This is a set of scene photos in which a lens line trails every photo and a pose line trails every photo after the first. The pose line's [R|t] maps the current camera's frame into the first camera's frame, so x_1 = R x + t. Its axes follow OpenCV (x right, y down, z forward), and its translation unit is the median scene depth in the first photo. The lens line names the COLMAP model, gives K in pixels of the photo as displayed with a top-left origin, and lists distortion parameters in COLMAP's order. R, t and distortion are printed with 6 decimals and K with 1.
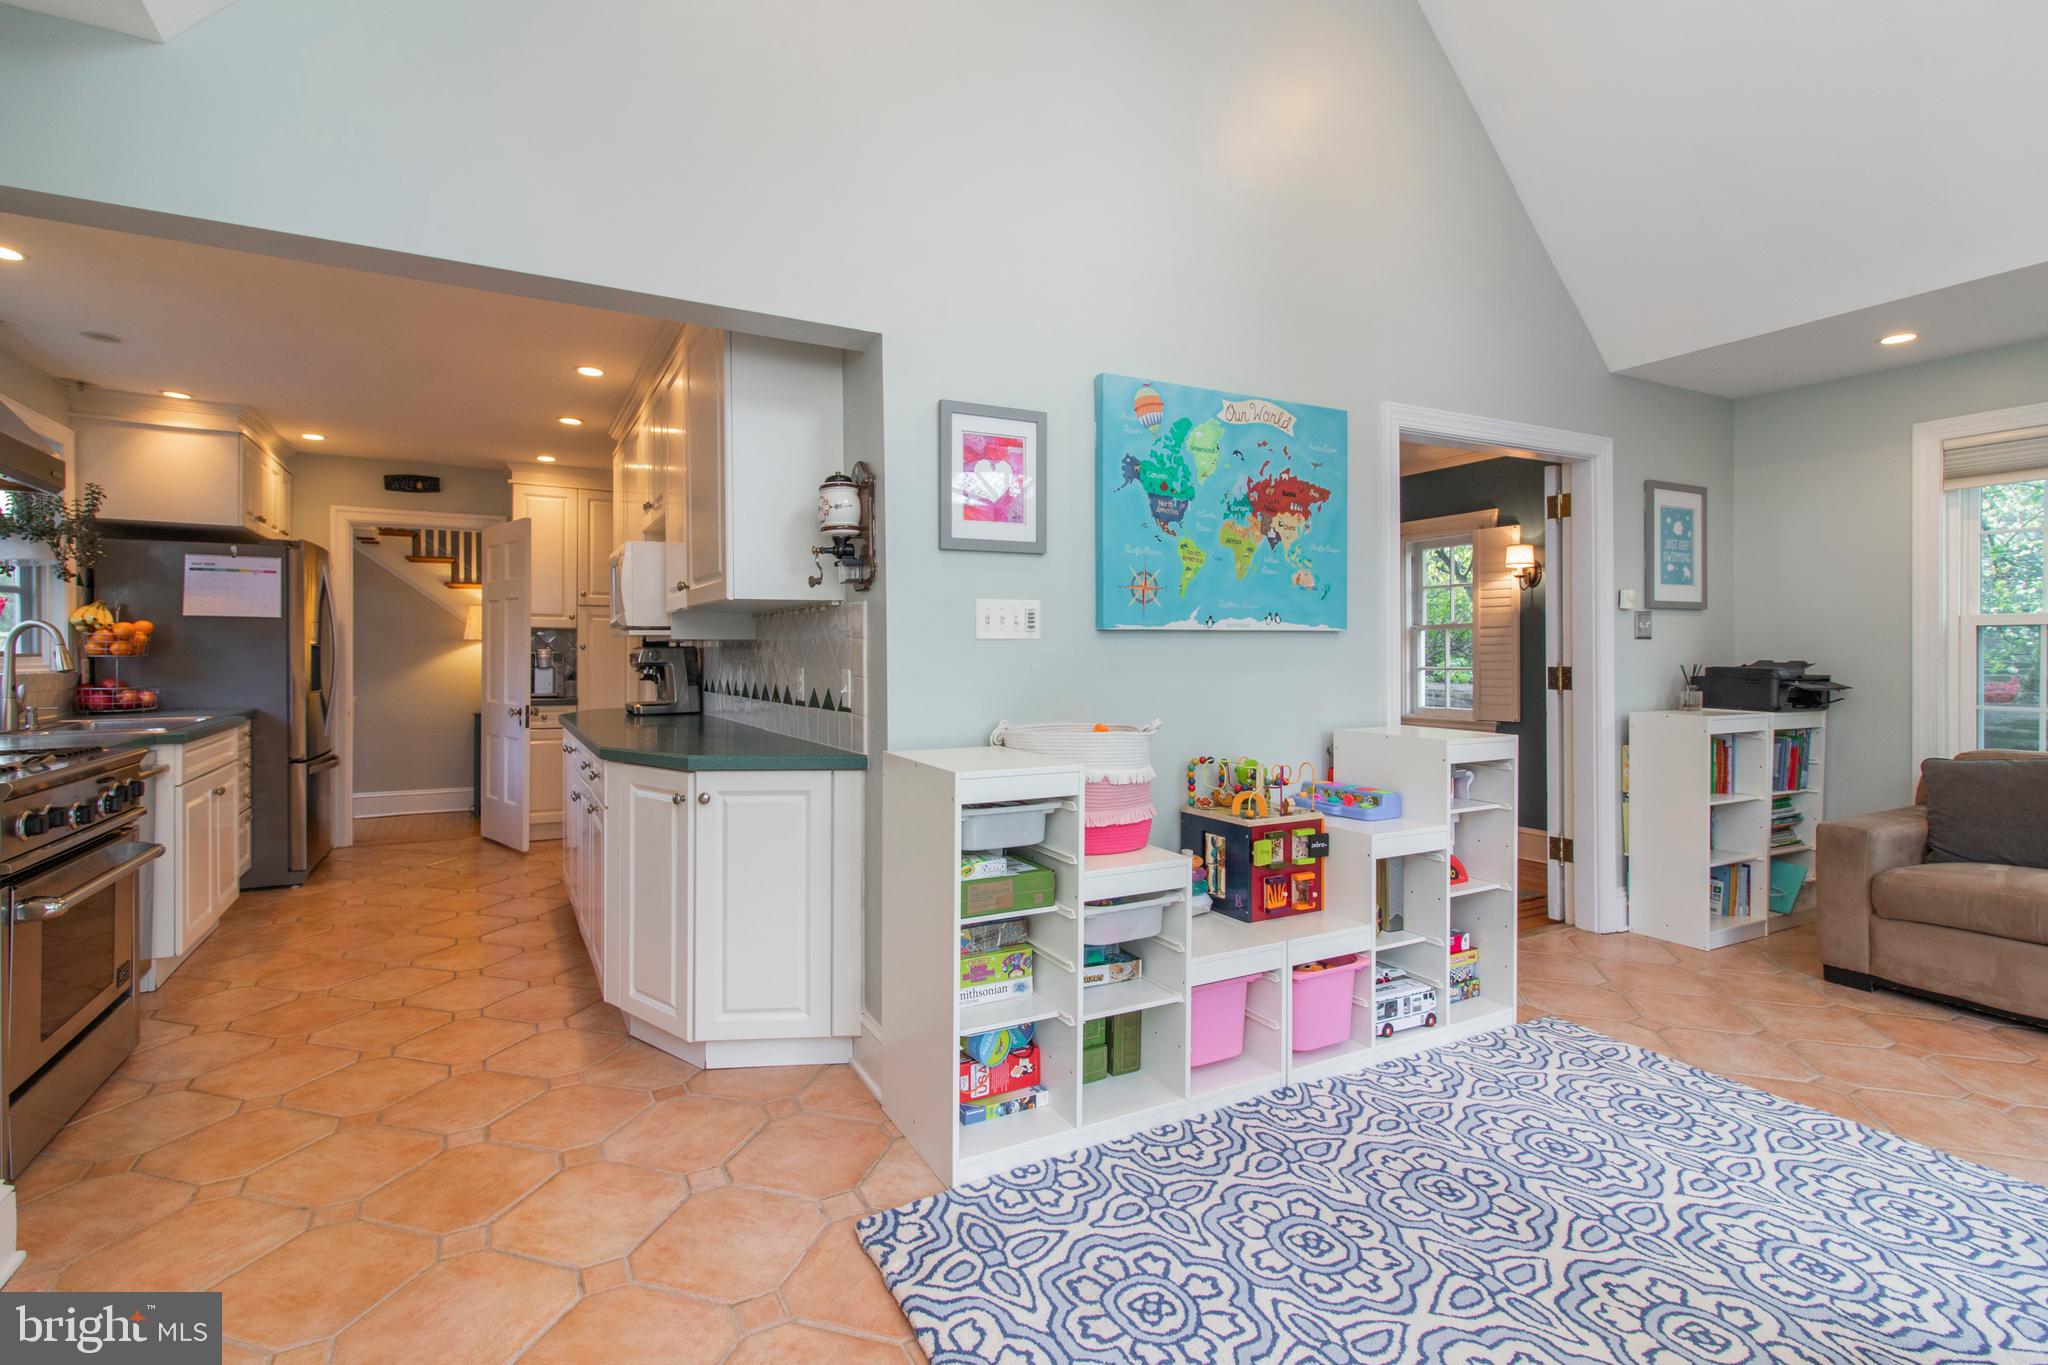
lens RADIAL K [[949.0, 0, 991.1], [0, 949.0, 658.2], [0, 0, 1]] dist [0.002248, 0.000609]
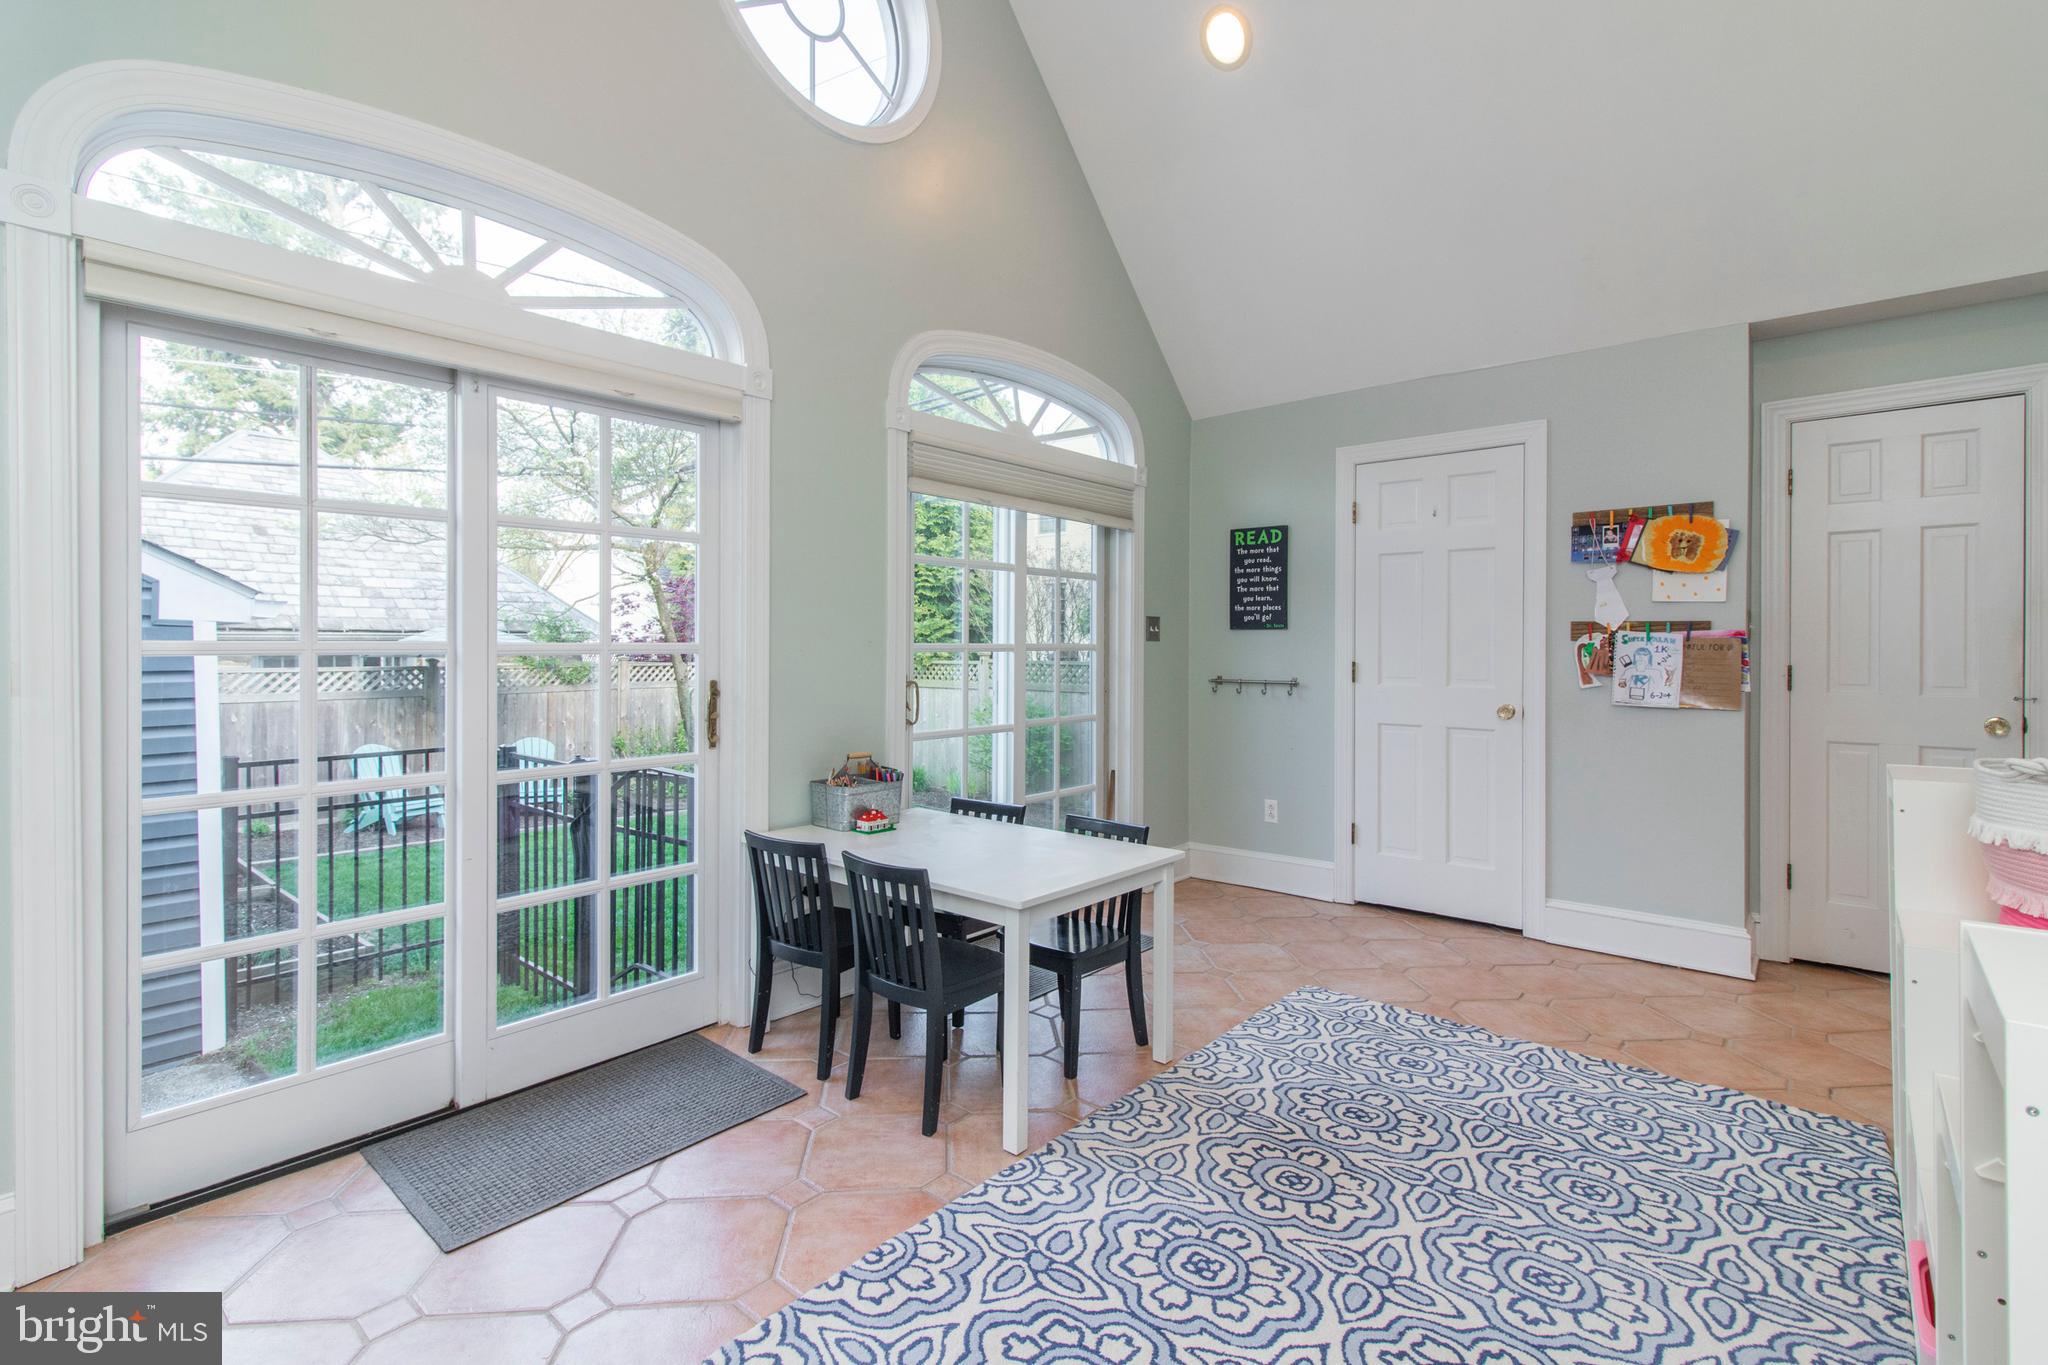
lens RADIAL K [[950.8, 0, 1015.3], [0, 950.8, 651.2], [0, 0, 1]] dist [0.003780, -0.000960]
pose [[-0.929356, 0.002563, -0.369177, 0.870789], [-0.001621, 0.999938, 0.011023, -0.010636], [0.369182, 0.010842, -0.929294, 1.136106]]
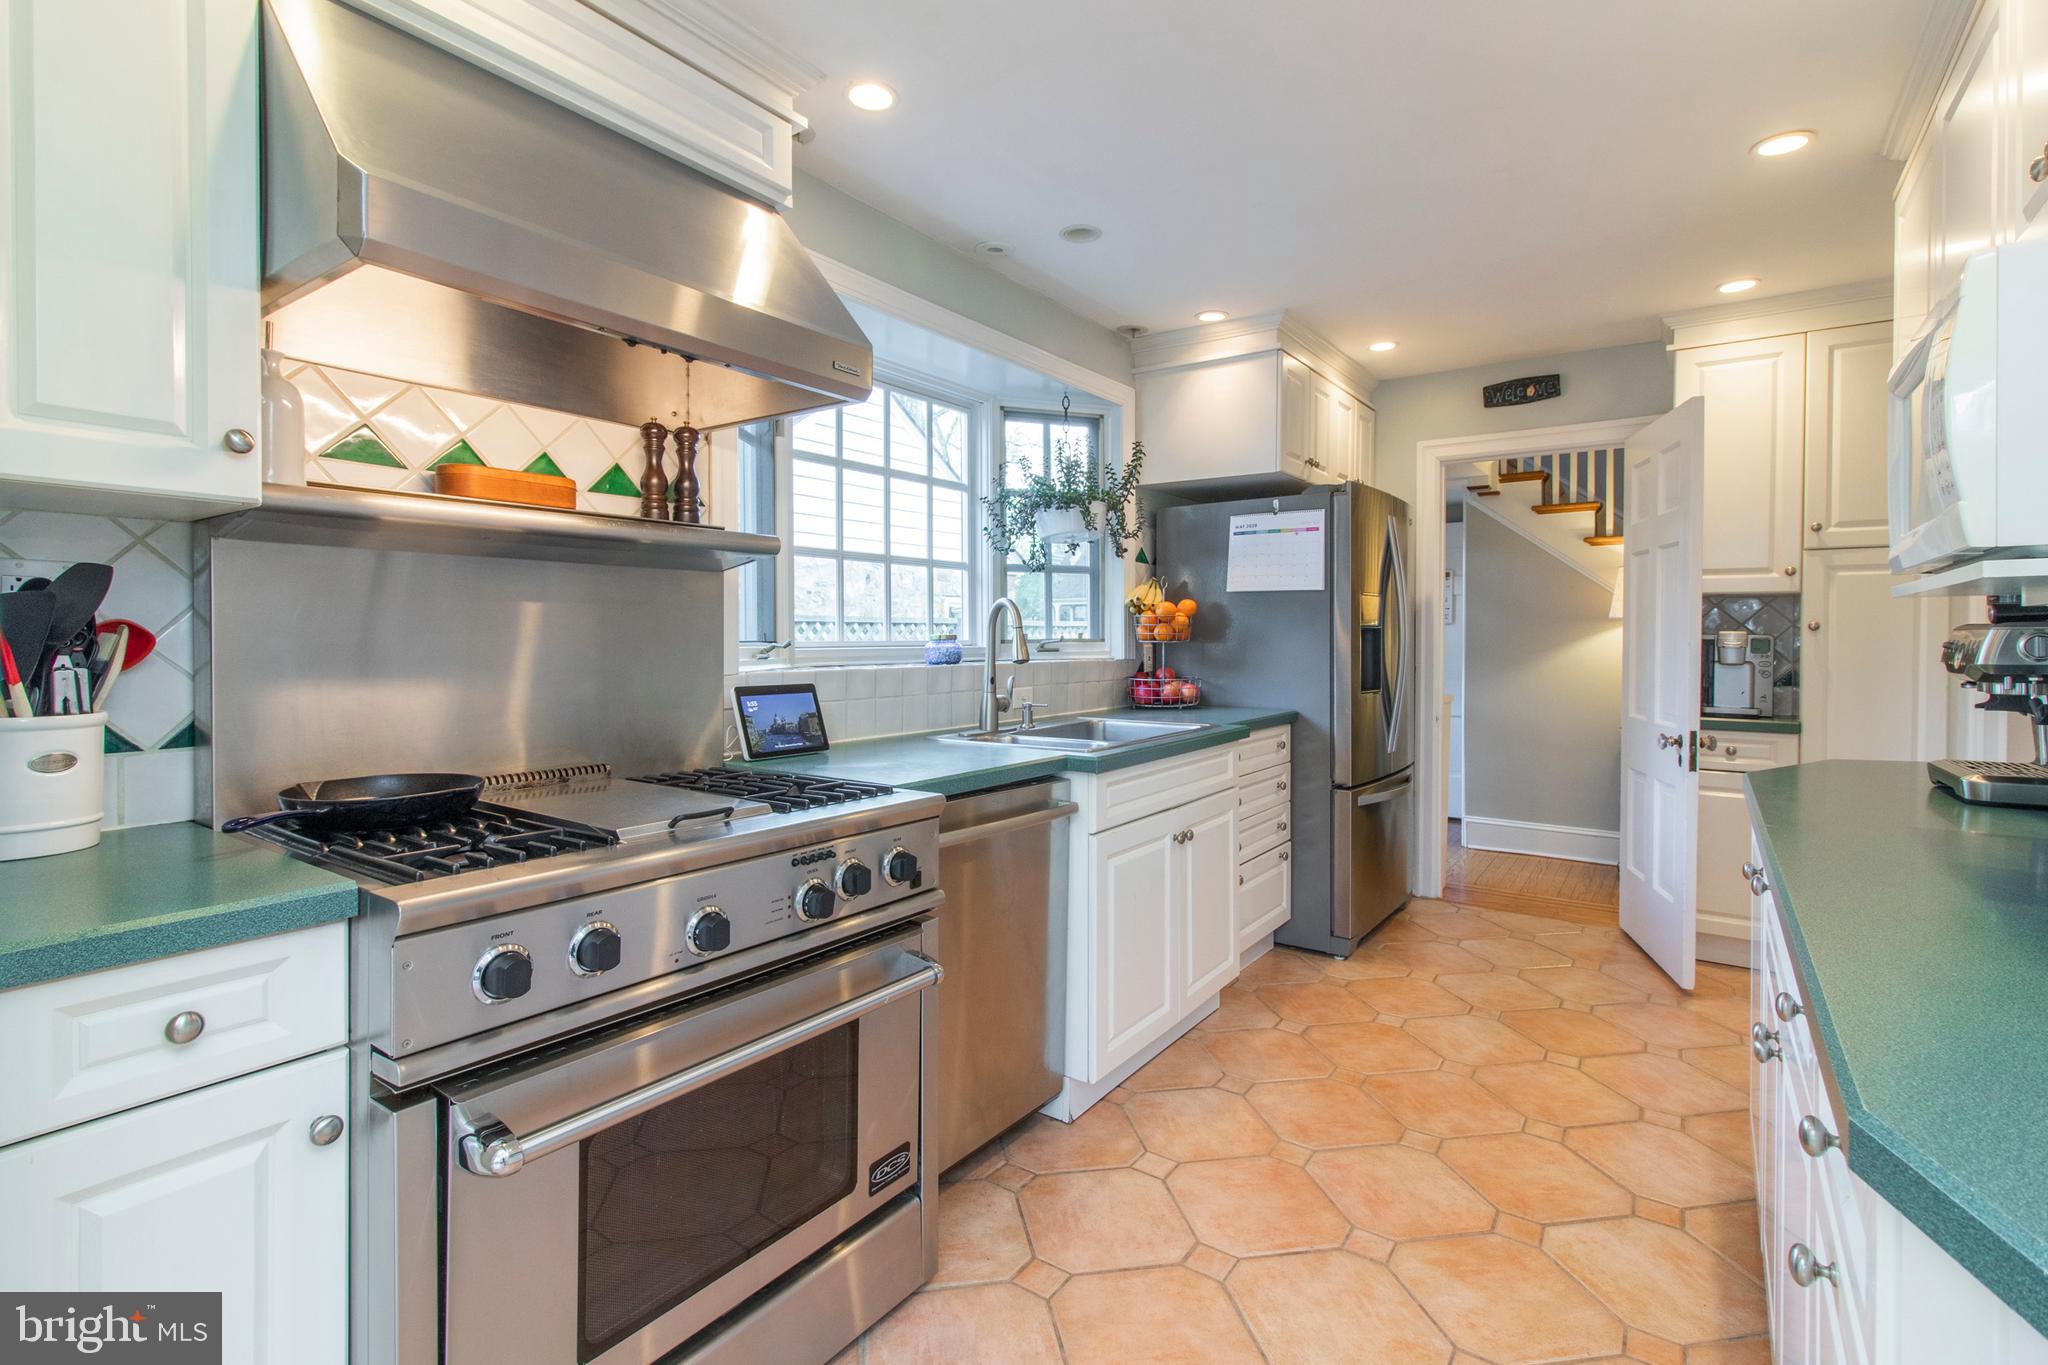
lens RADIAL K [[954.3, 0, 1025.2], [0, 954.3, 648.8], [0, 0, 1]] dist [0.004458, 0.001069]
pose [[0.452285, 0.012537, -0.891786, -0.309194], [-0.005024, 0.999921, 0.011510, -0.007185], [0.891860, -0.000726, 0.452312, 0.743580]]
